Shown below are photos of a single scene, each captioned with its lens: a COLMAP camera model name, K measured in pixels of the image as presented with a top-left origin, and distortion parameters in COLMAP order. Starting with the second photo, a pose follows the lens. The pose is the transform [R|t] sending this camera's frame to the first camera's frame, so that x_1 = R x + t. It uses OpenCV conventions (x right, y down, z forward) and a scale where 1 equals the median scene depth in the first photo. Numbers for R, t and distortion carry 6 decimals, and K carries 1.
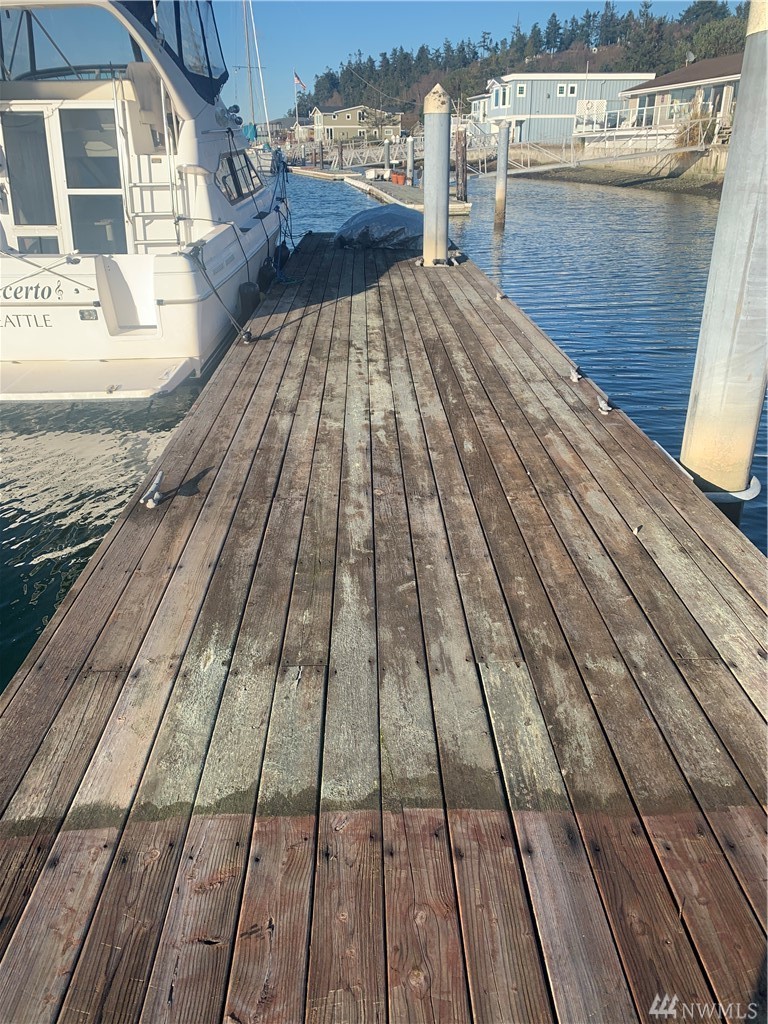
lens RADIAL K [[780.7, 0, 384.3], [0, 780.7, 468.6], [0, 0, 1]] dist [0.025676, 0.006231]
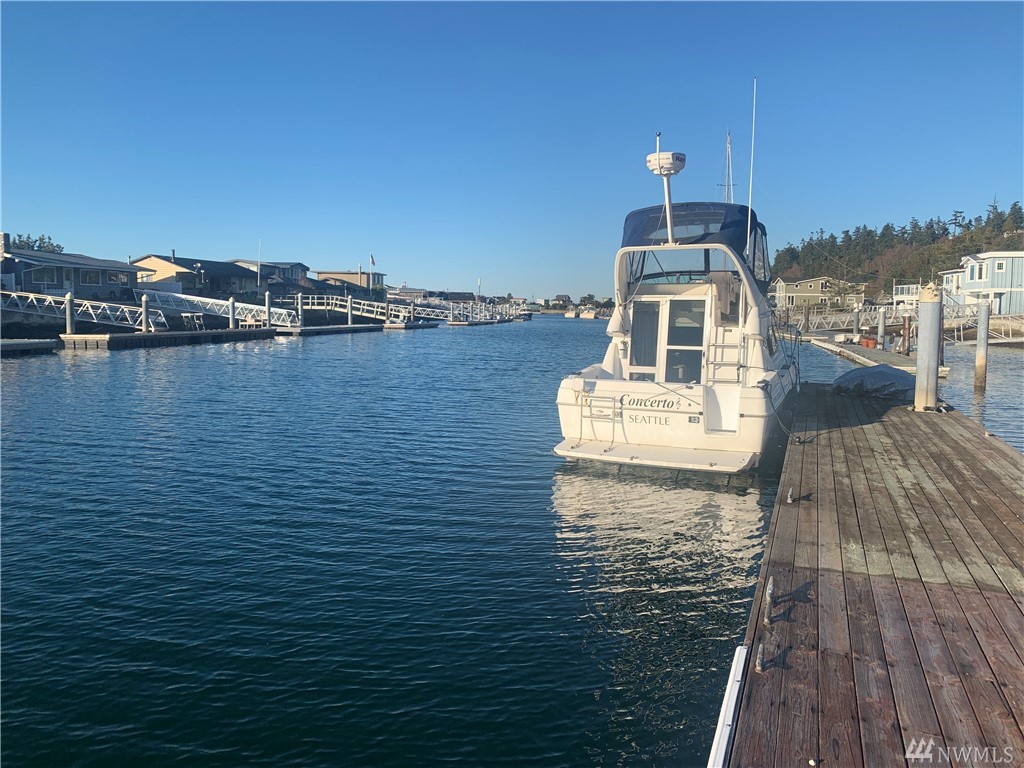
lens RADIAL K [[780.7, 0, 513.3], [0, 780.7, 356.3], [0, 0, 1]] dist [0.025676, 0.006231]
pose [[0.923936, 0.044495, -0.379951, -0.072741], [-0.164007, 0.943376, -0.288345, 0.135038], [0.345606, 0.328727, 0.878917, -0.384459]]
